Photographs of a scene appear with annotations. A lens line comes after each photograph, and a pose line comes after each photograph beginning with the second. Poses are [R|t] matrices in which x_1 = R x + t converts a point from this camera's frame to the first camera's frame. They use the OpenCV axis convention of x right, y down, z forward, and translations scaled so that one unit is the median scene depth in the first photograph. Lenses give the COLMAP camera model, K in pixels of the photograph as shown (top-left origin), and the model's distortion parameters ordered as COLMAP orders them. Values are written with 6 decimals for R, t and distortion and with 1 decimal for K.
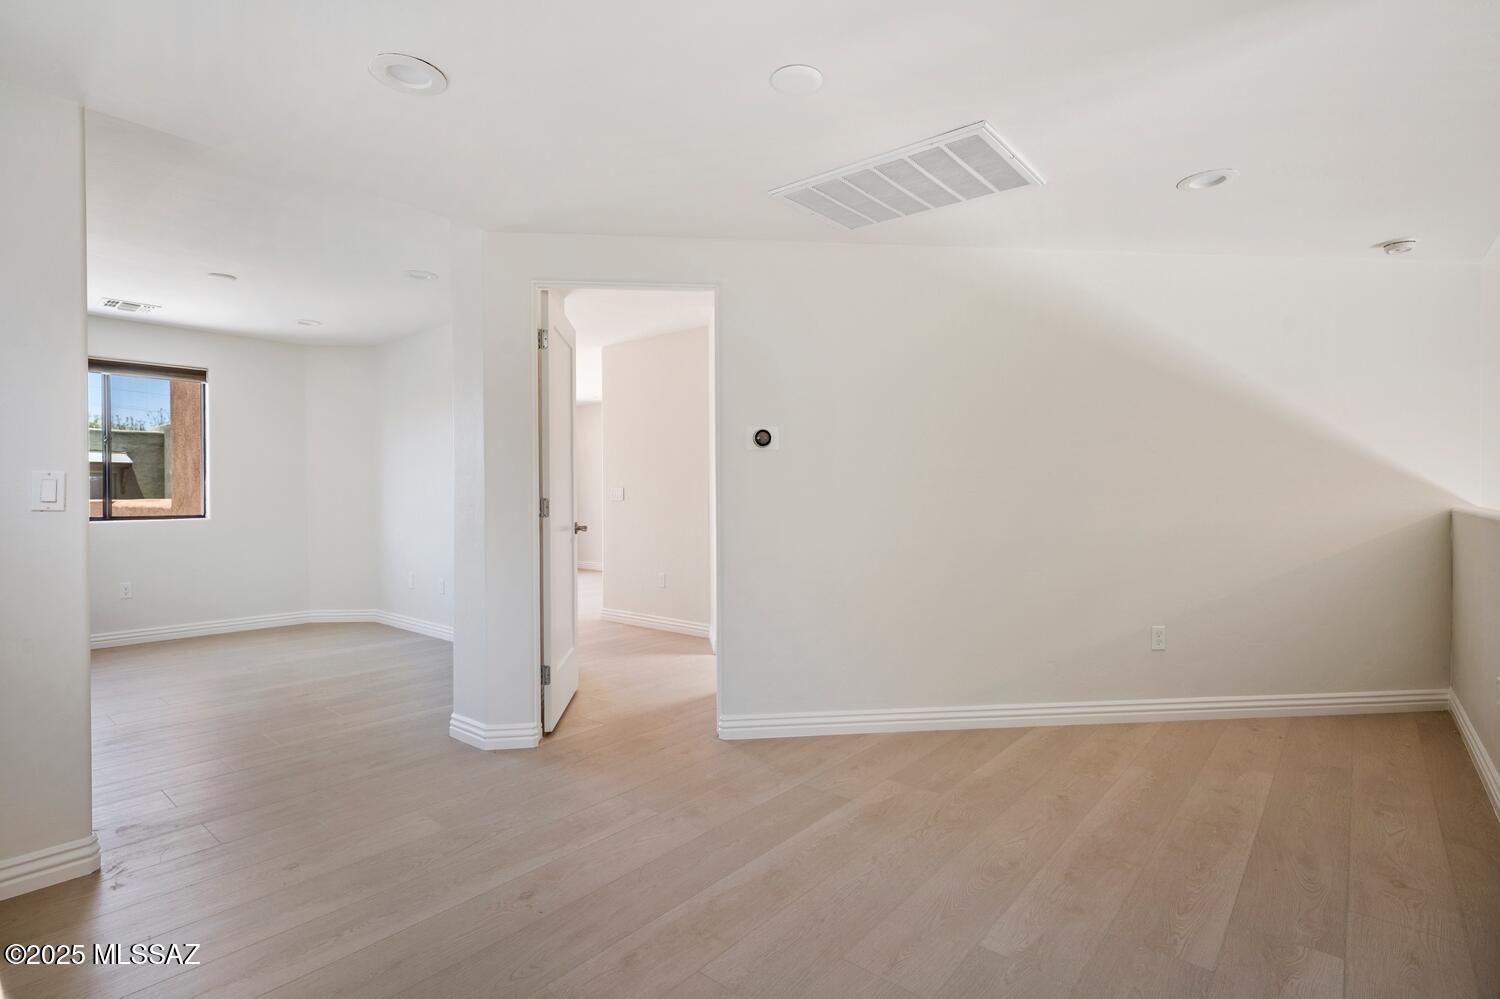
lens RADIAL K [[725.6, 0, 743.7], [0, 725.6, 495.0], [0, 0, 1]] dist [-0.003114, 0.002919]
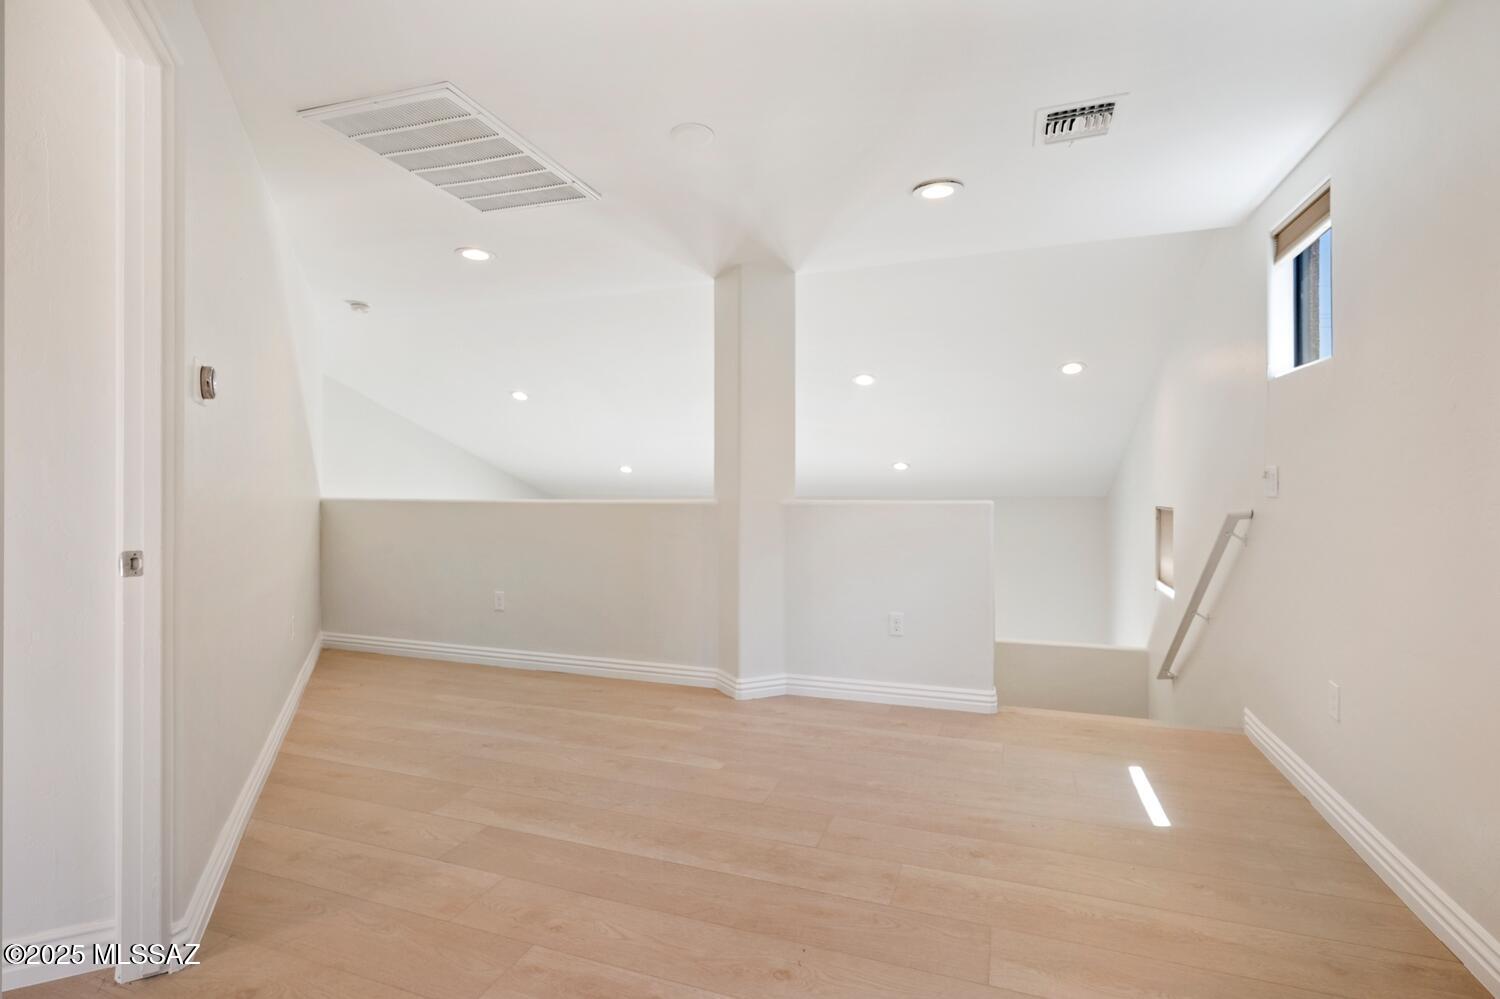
lens RADIAL K [[725.6, 0, 743.6], [0, 725.6, 493.4], [0, 0, 1]] dist [-0.003114, 0.002919]
pose [[-0.340343, -0.003591, 0.940294, -0.798260], [0.006127, 0.999963, 0.006037, 0.005453], [-0.940281, 0.007816, -0.340309, 1.003077]]
